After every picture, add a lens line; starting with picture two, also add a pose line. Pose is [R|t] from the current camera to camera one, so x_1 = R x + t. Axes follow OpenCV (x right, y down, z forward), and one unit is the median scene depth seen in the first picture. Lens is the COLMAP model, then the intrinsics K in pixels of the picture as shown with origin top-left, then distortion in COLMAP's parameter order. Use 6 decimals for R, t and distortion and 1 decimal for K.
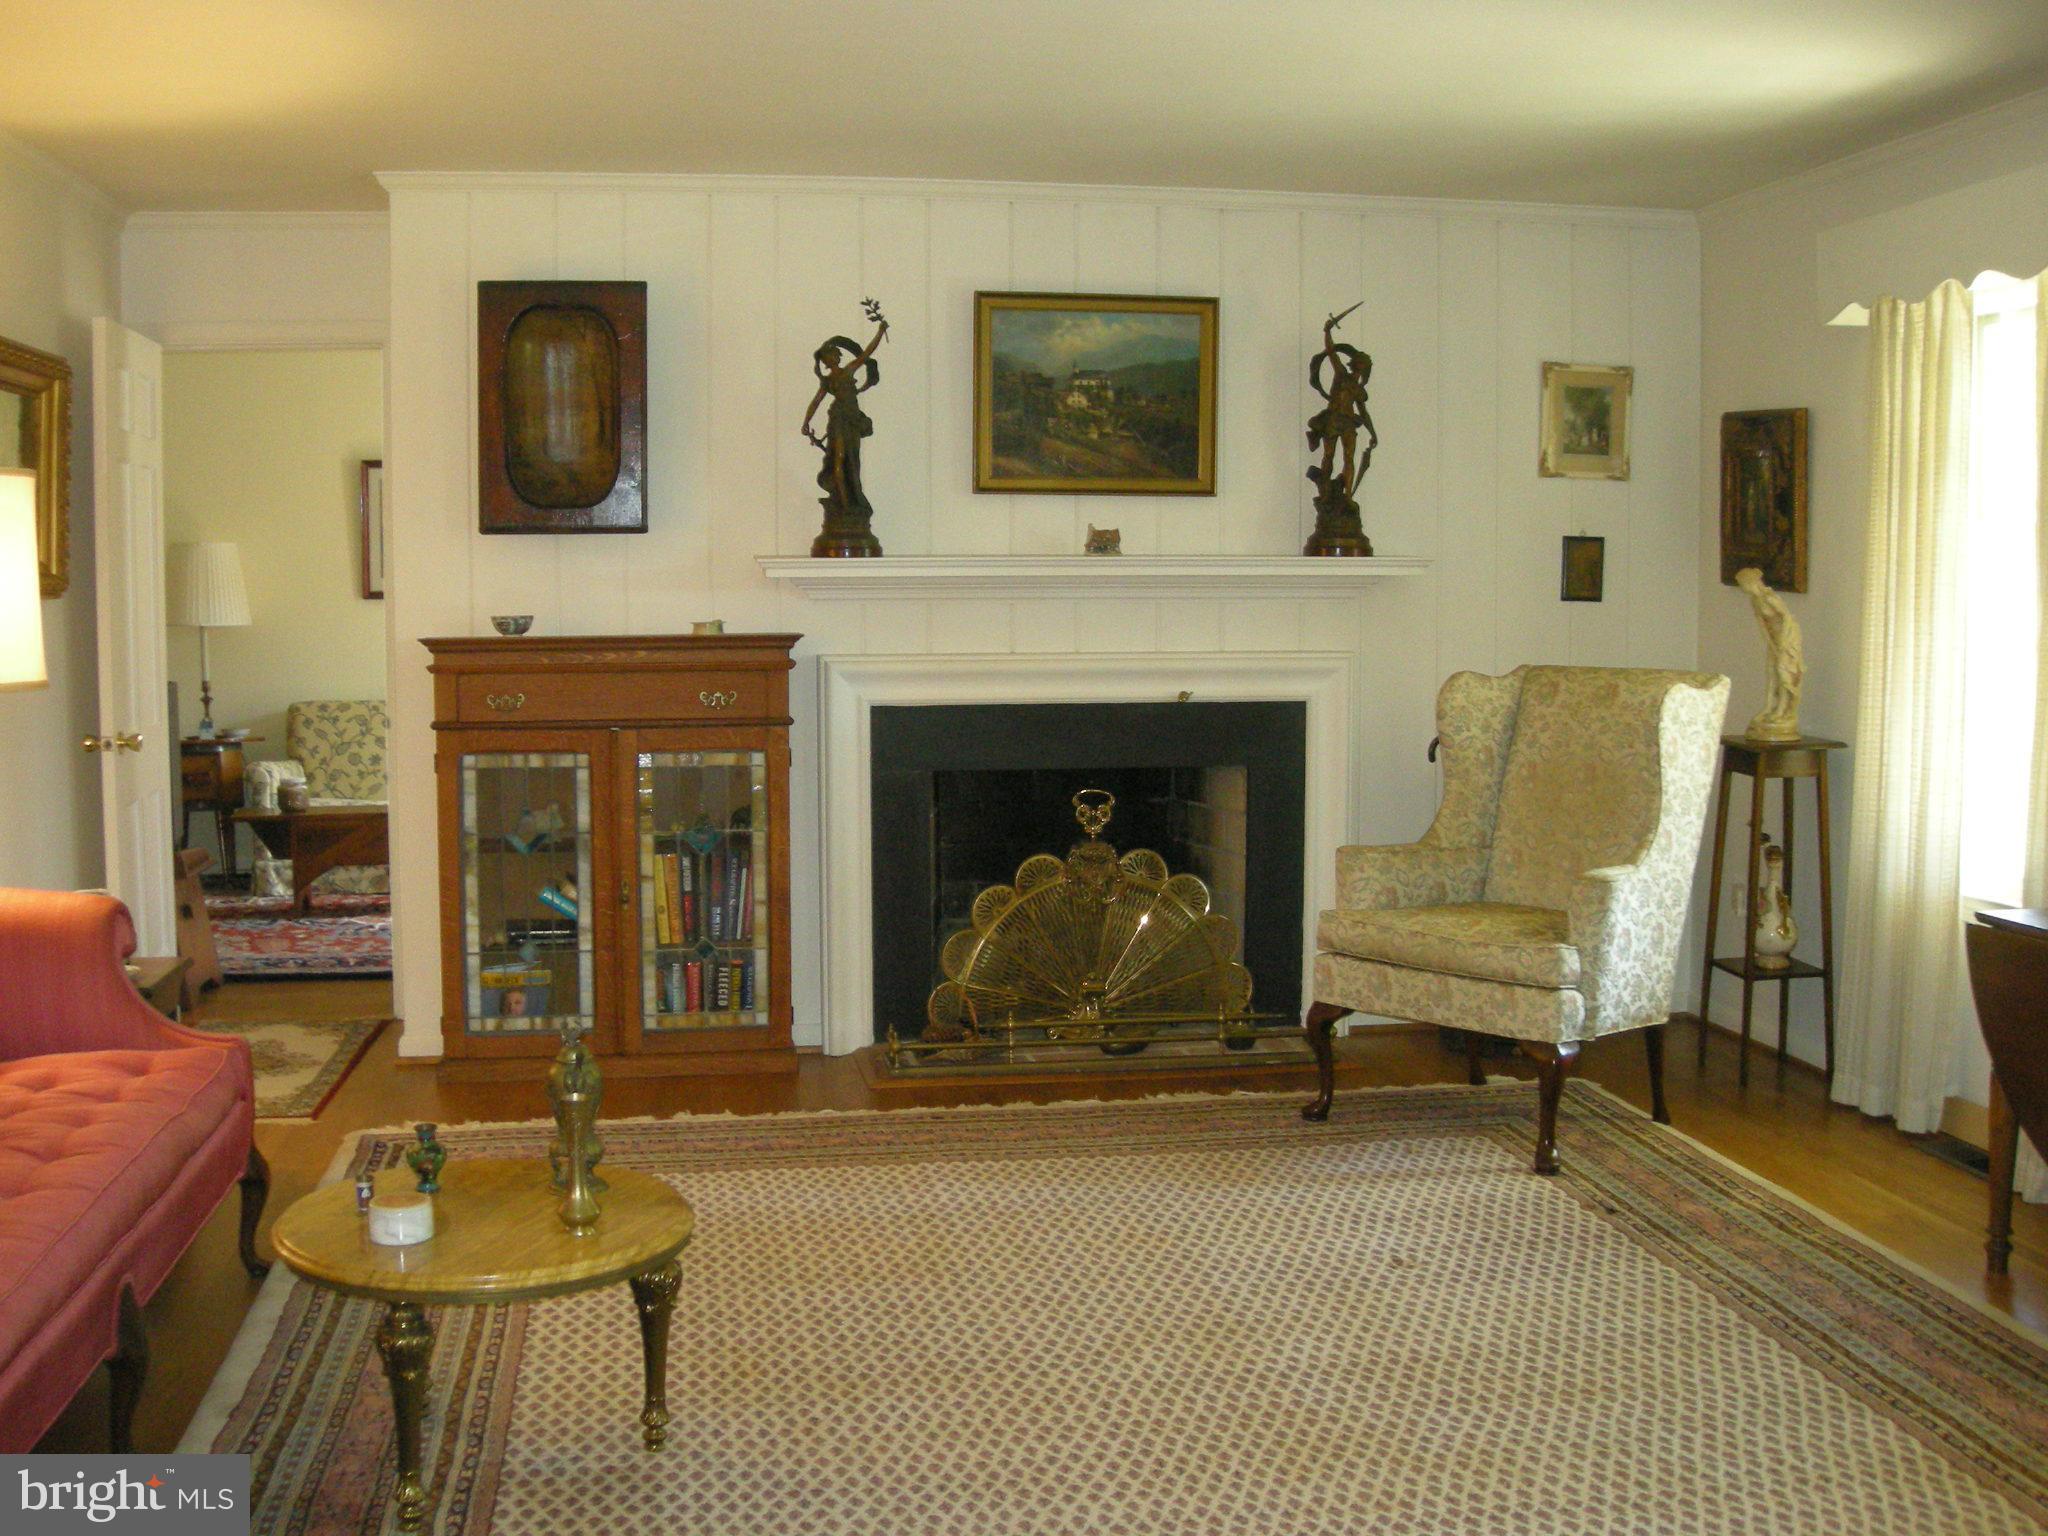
lens RADIAL K [[2146.5, 0, 1016.1], [0, 2146.5, 764.1], [0, 0, 1]] dist [-0.185773, 0.105882]
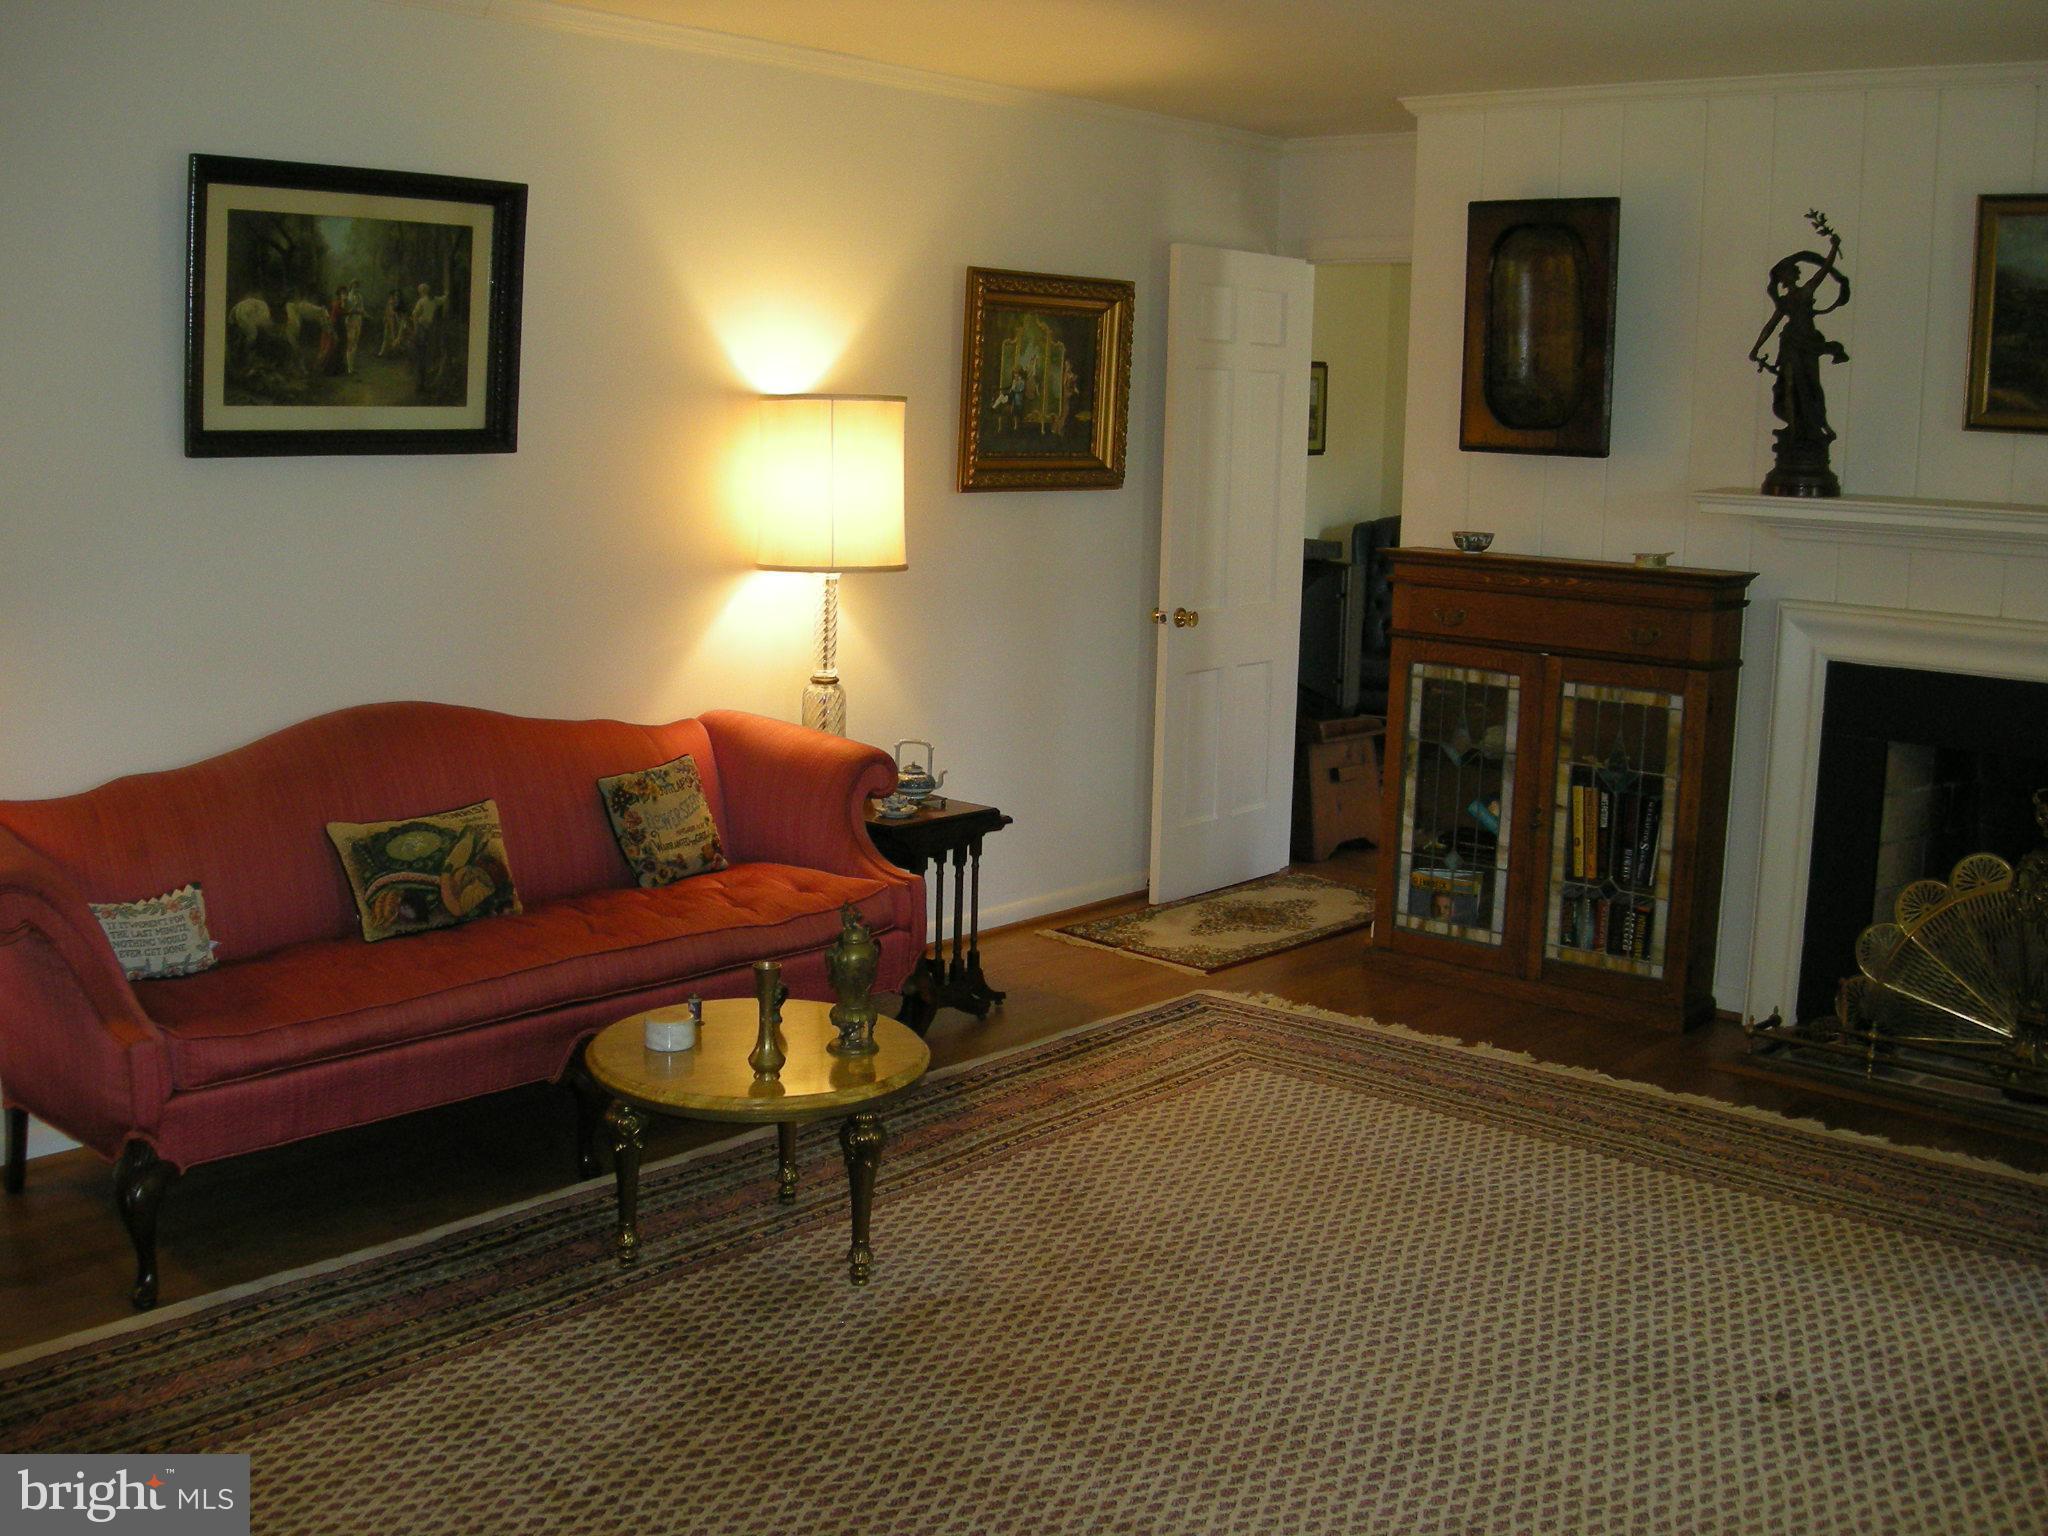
lens RADIAL K [[2146.5, 0, 1016.1], [0, 2146.5, 764.1], [0, 0, 1]] dist [-0.185773, 0.105882]
pose [[0.635230, 0.145004, -0.758589, 0.410190], [-0.090953, 0.989427, 0.112966, -0.054697], [0.766949, -0.002763, 0.641702, 0.176162]]
